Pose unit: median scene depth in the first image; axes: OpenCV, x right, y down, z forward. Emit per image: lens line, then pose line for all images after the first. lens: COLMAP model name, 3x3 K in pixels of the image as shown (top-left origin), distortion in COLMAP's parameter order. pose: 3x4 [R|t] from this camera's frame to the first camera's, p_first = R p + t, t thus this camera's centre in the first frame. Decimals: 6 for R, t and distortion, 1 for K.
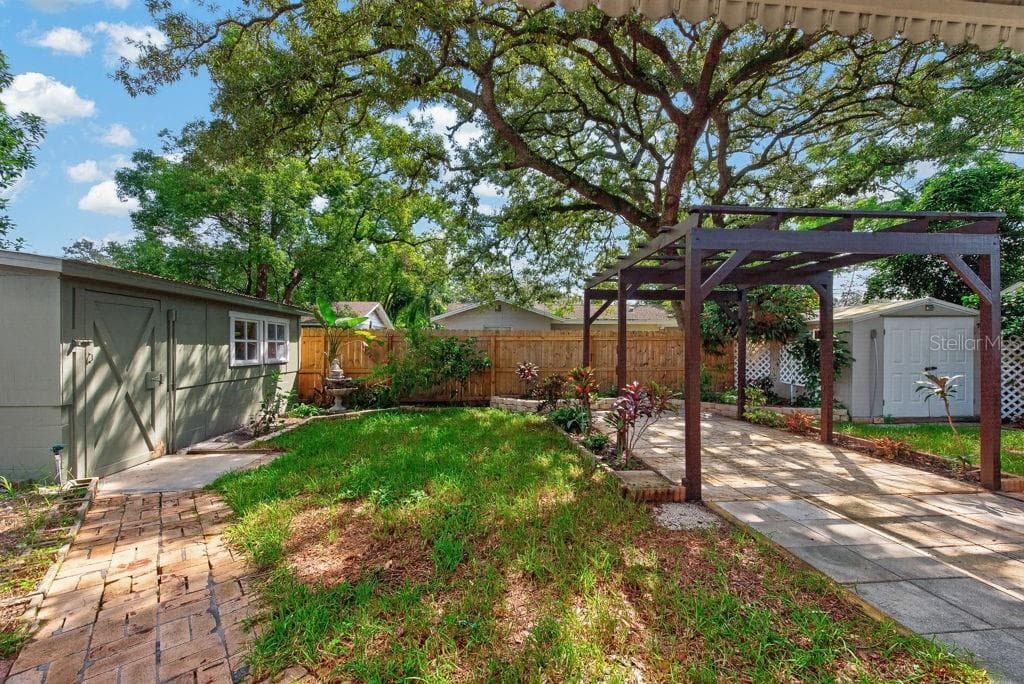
lens RADIAL K [[405.8, 0, 516.7], [0, 405.8, 341.2], [0, 0, 1]] dist [0.002103, -0.002079]
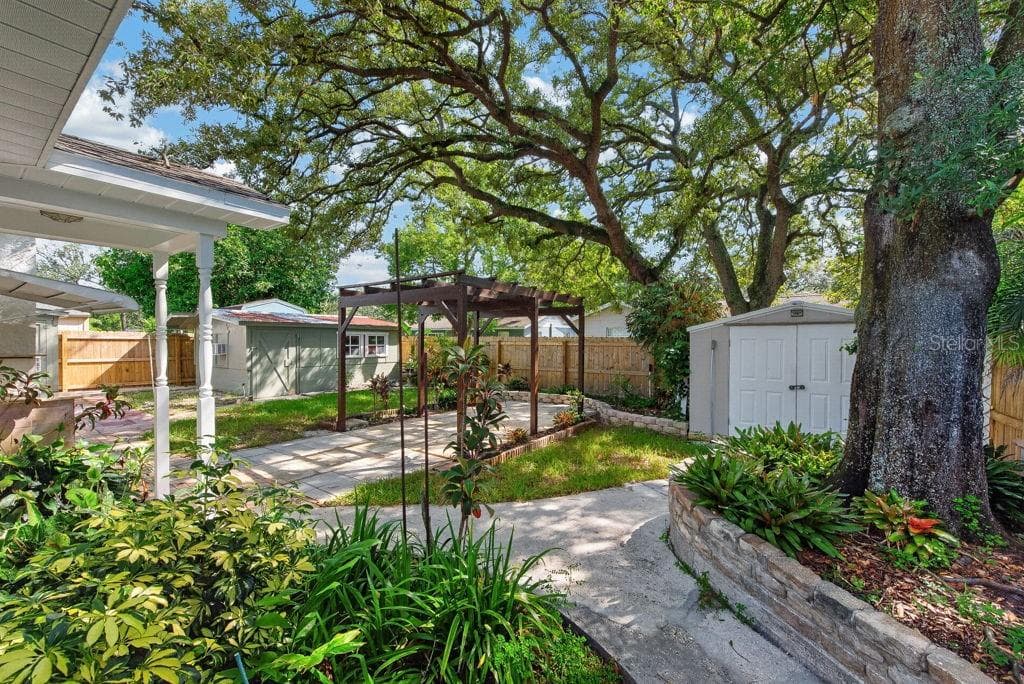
lens RADIAL K [[405.8, 0, 511.1], [0, 405.8, 342.3], [0, 0, 1]] dist [0.002103, -0.002079]
pose [[0.762233, 0.005586, -0.647278, 1.286970], [0.002330, 0.999933, 0.011372, -0.040188], [0.647298, -0.010176, 0.762169, -0.004144]]
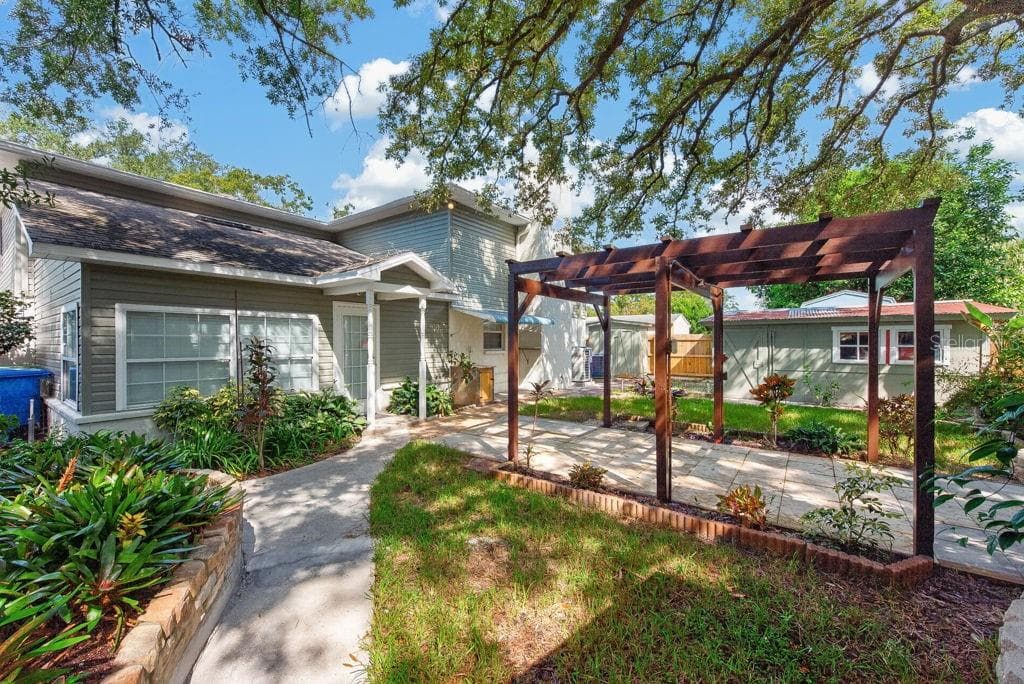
lens RADIAL K [[405.8, 0, 513.8], [0, 405.8, 341.5], [0, 0, 1]] dist [0.002103, -0.002079]
pose [[-0.655628, -0.000535, -0.755084, 1.244069], [0.008144, 0.999937, -0.007780, -0.017203], [0.755040, -0.011250, -0.655582, 1.080986]]
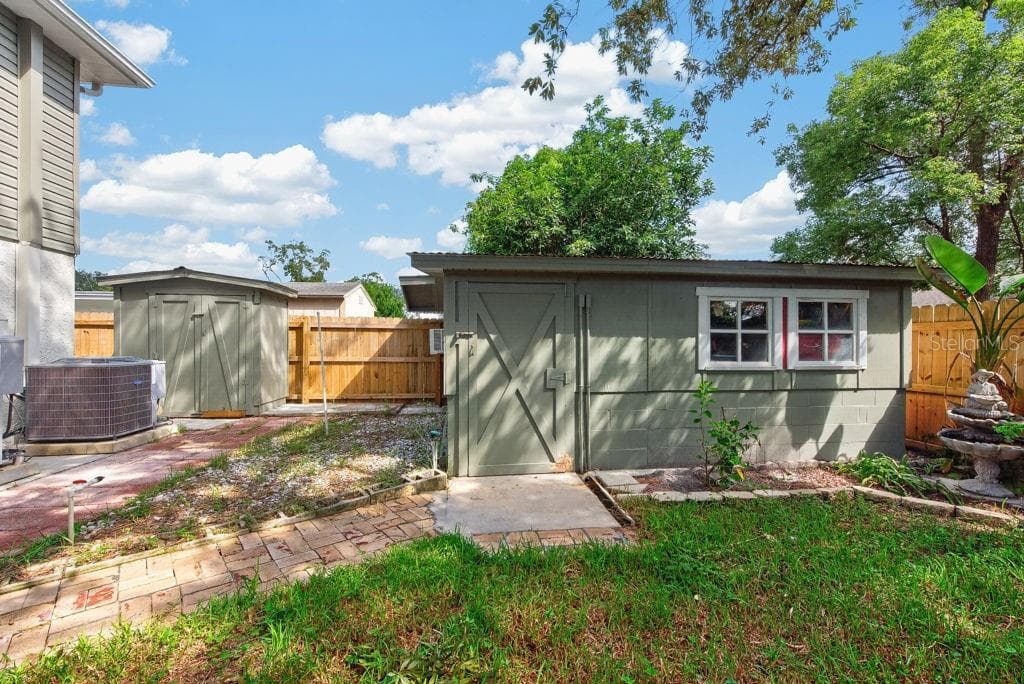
lens RADIAL K [[405.8, 0, 508.8], [0, 405.8, 344.8], [0, 0, 1]] dist [0.002103, -0.002079]
pose [[0.016605, -0.001611, -0.999861, -0.037899], [0.009531, 0.999954, -0.001453, 0.018259], [0.999817, -0.009506, 0.016620, 0.665908]]
